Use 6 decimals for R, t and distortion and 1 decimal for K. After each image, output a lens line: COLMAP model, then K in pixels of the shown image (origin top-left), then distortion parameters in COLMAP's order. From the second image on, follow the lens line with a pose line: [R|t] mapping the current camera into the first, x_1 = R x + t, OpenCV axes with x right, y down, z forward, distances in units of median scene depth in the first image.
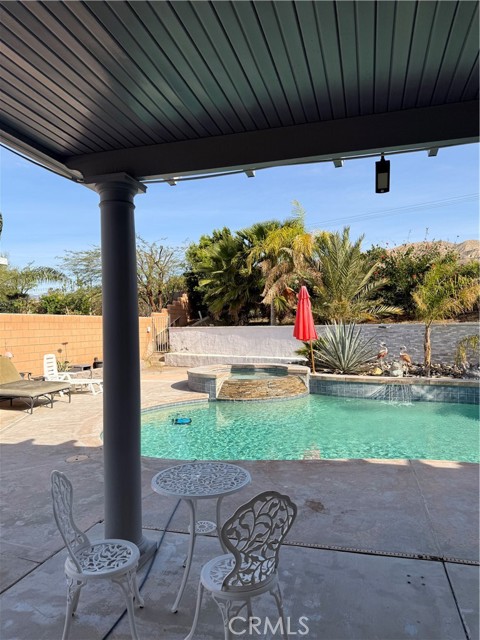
lens RADIAL K [[460.8, 0, 254.3], [0, 460.8, 322.5], [0, 0, 1]] dist [0.038107, -0.052643]
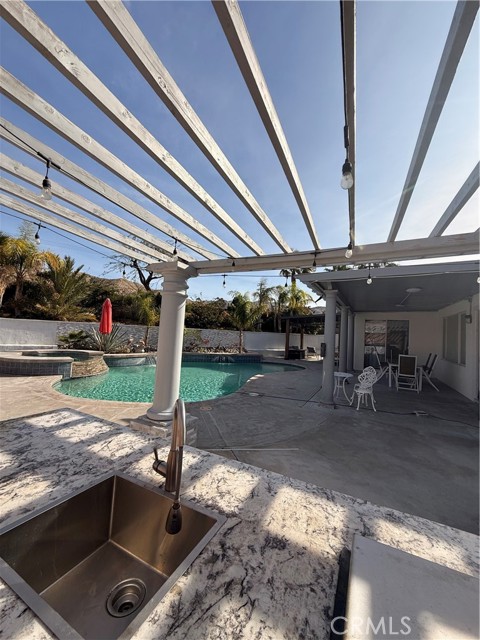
lens RADIAL K [[258.8, 0, 233.6], [0, 258.8, 320.3], [0, 0, 1]] dist [-0.006665, 0.000346]
pose [[0.223458, 0.065449, 0.972514, -0.730496], [-0.060020, 0.996774, -0.053290, 0.015425], [-0.972864, -0.046462, 0.226665, 0.411428]]
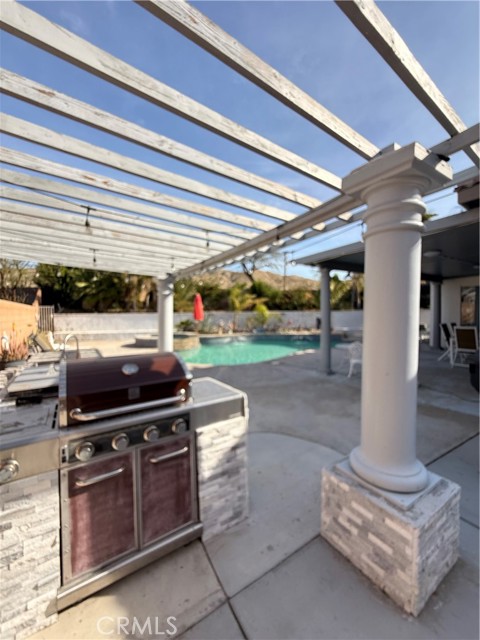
lens RADIAL K [[258.8, 0, 241.1], [0, 258.8, 322.5], [0, 0, 1]] dist [-0.006665, 0.000346]
pose [[0.647110, -0.019291, 0.762152, -0.743863], [-0.006672, 0.999498, 0.030964, 0.015748], [-0.762367, -0.025122, 0.646657, 0.063241]]
